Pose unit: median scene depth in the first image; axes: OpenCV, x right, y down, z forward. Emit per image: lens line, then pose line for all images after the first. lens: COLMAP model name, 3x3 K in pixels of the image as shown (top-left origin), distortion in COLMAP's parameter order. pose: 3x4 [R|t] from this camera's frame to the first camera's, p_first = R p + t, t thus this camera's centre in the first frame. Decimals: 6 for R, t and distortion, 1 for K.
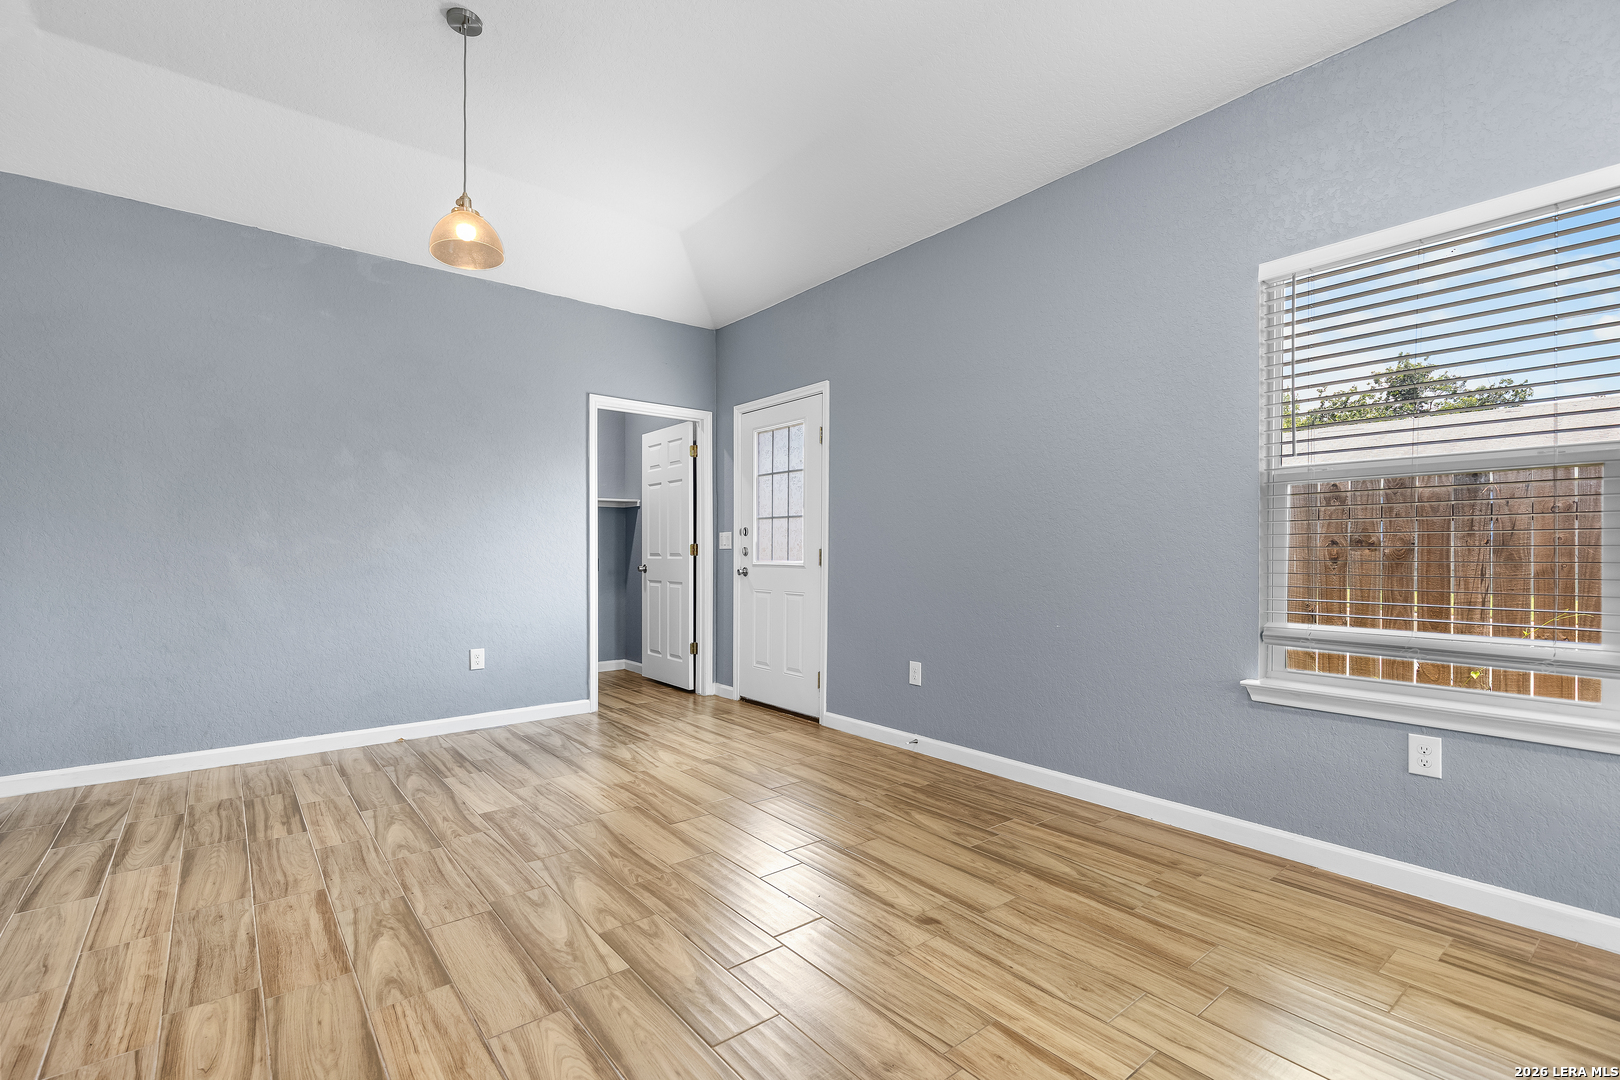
lens RADIAL K [[734.3, 0, 814.3], [0, 734.3, 557.4], [0, 0, 1]] dist [0.007641, -0.000701]
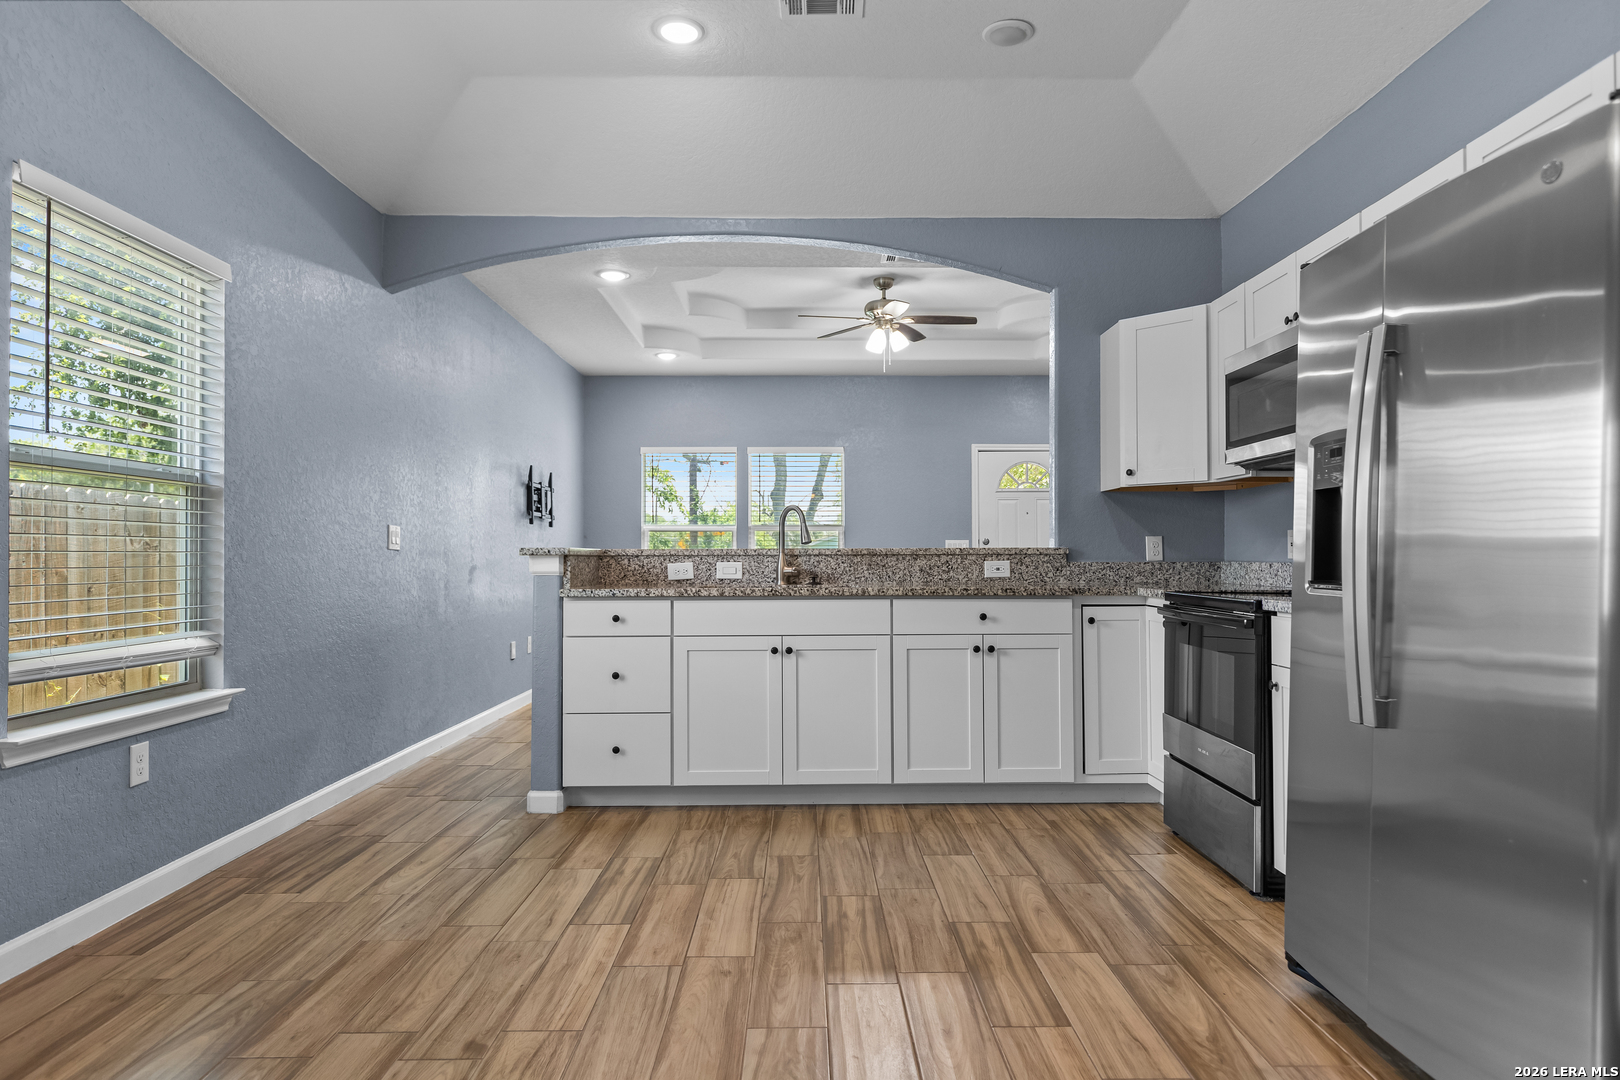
lens RADIAL K [[940.9, 0, 808.5], [0, 940.9, 535.5], [0, 0, 1]] dist [0.001135, 0.000264]
pose [[-0.781005, 0.017697, 0.624274, -0.598938], [0.009771, 0.999822, -0.016119, -0.007637], [-0.624448, -0.006489, -0.781040, 1.284595]]
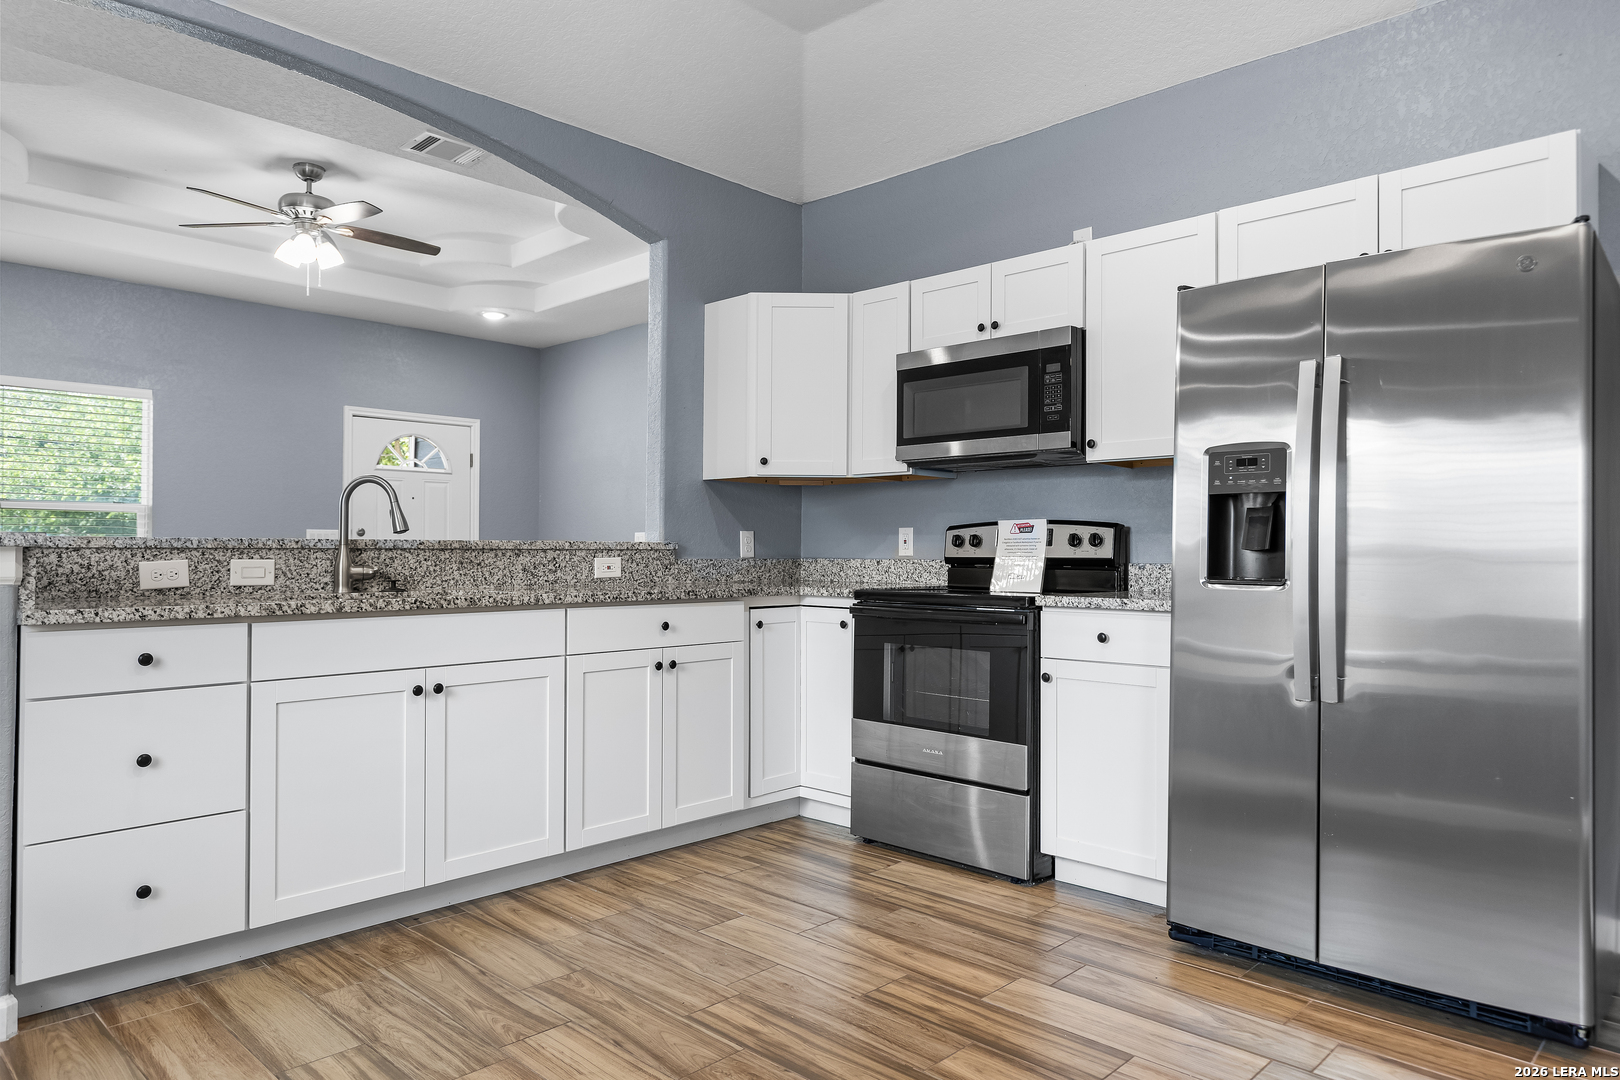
lens RADIAL K [[1039.3, 0, 818.0], [0, 1039.3, 537.5], [0, 0, 1]] dist [0.002642, 0.003331]
pose [[-0.992076, -0.003404, -0.125593, 0.114786], [-0.002876, 0.999986, -0.004382, -0.009920], [0.125607, -0.003986, -0.992072, 1.311157]]
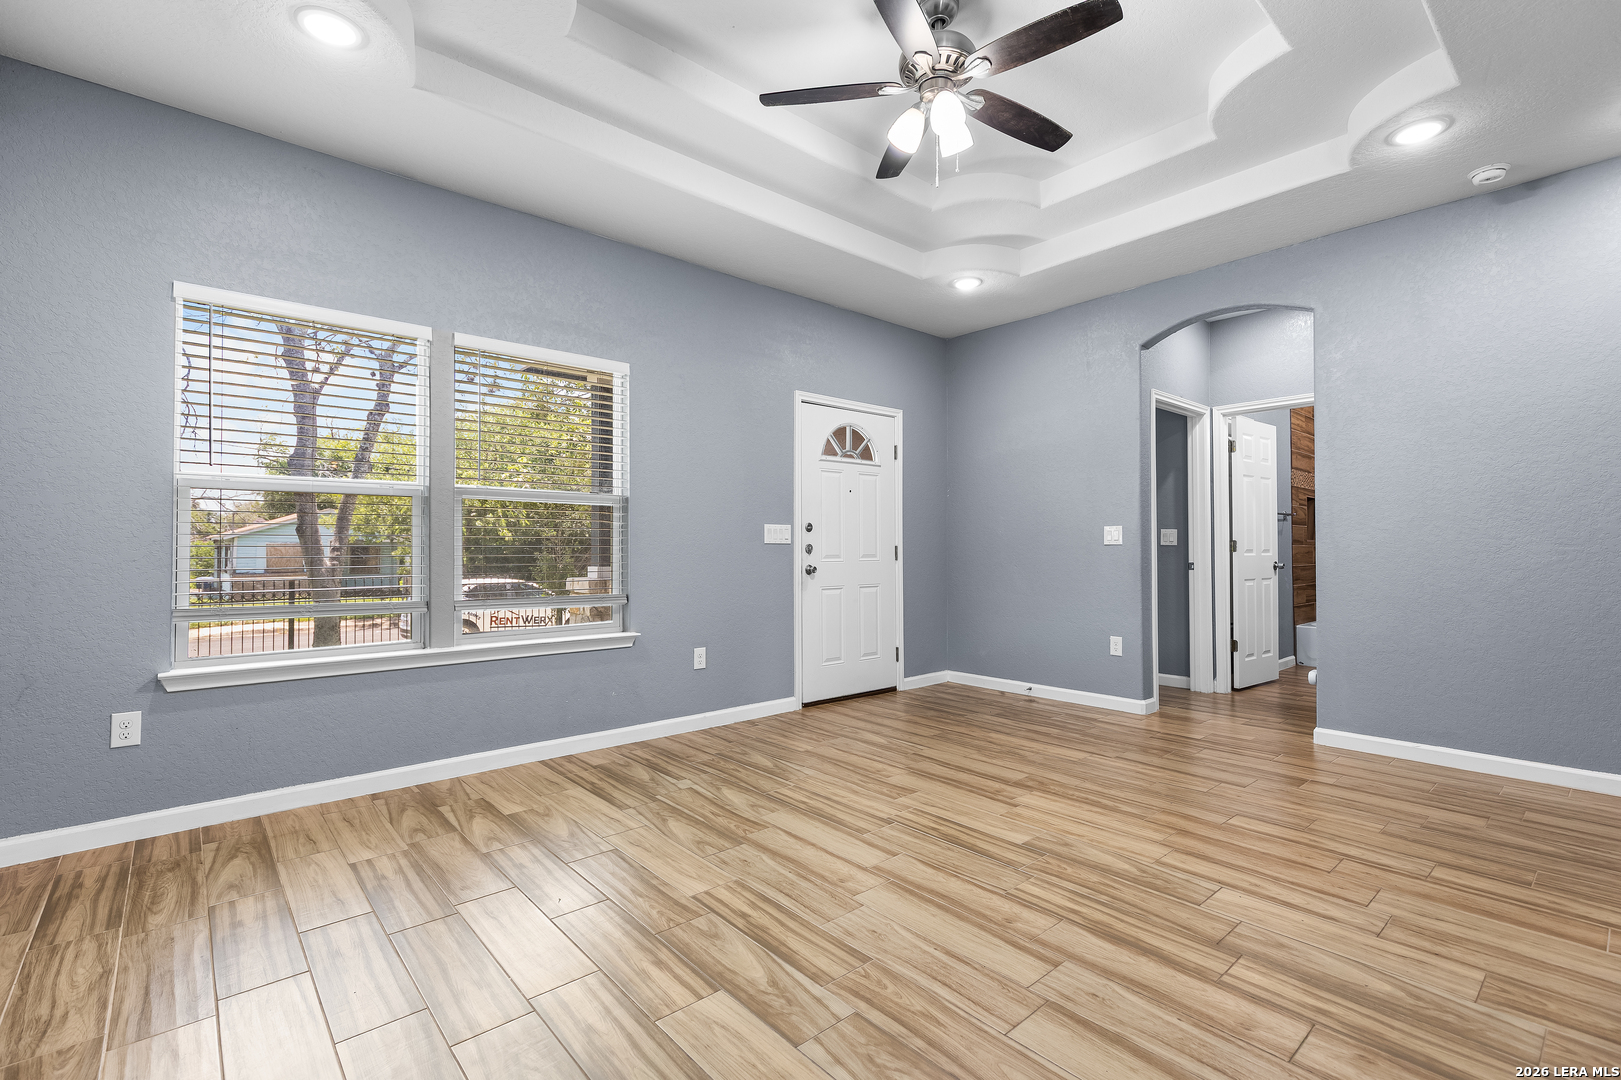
lens RADIAL K [[734.8, 0, 816.2], [0, 734.8, 532.7], [0, 0, 1]] dist [0.007641, -0.000701]
pose [[-0.999270, 0.002027, -0.038137, 1.088613], [0.002447, 0.999937, -0.010968, -0.000930], [0.038113, -0.011053, -0.999212, 0.135354]]
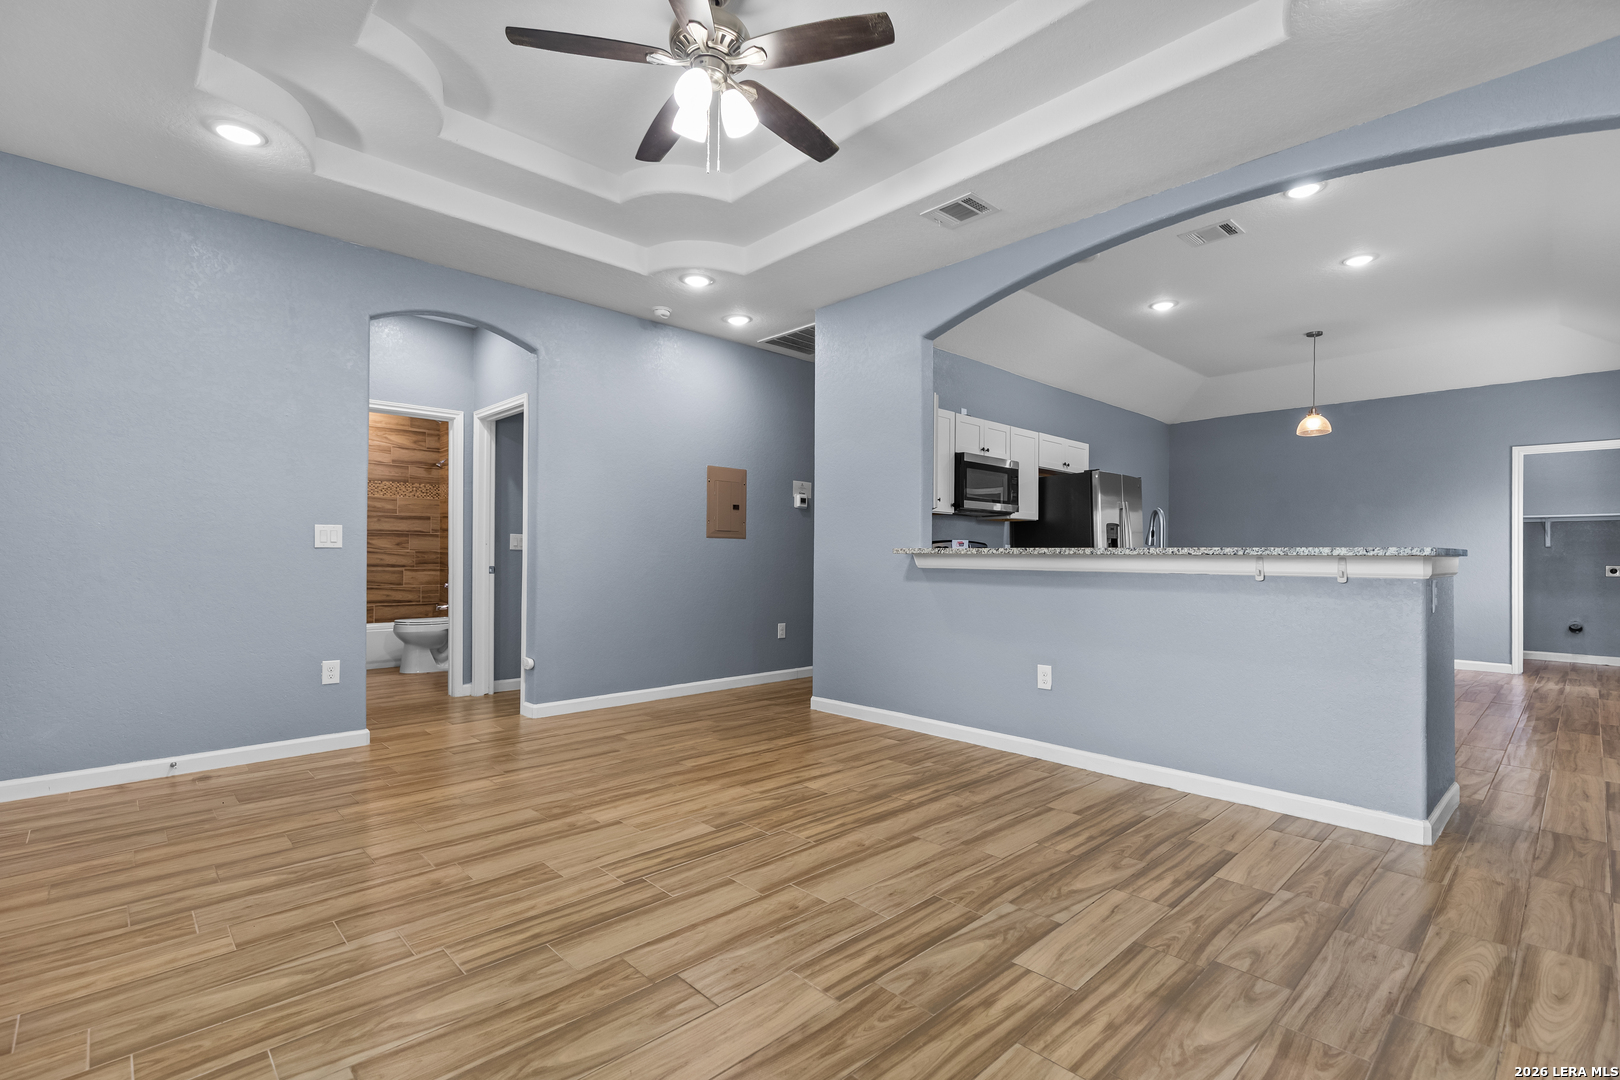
lens RADIAL K [[734.3, 0, 827.1], [0, 734.3, 560.7], [0, 0, 1]] dist [0.007641, -0.000701]
pose [[0.092628, 0.009973, -0.995651, 1.882144], [-0.015862, 0.999838, 0.008539, 0.006063], [0.995574, 0.015003, 0.092771, -0.829313]]
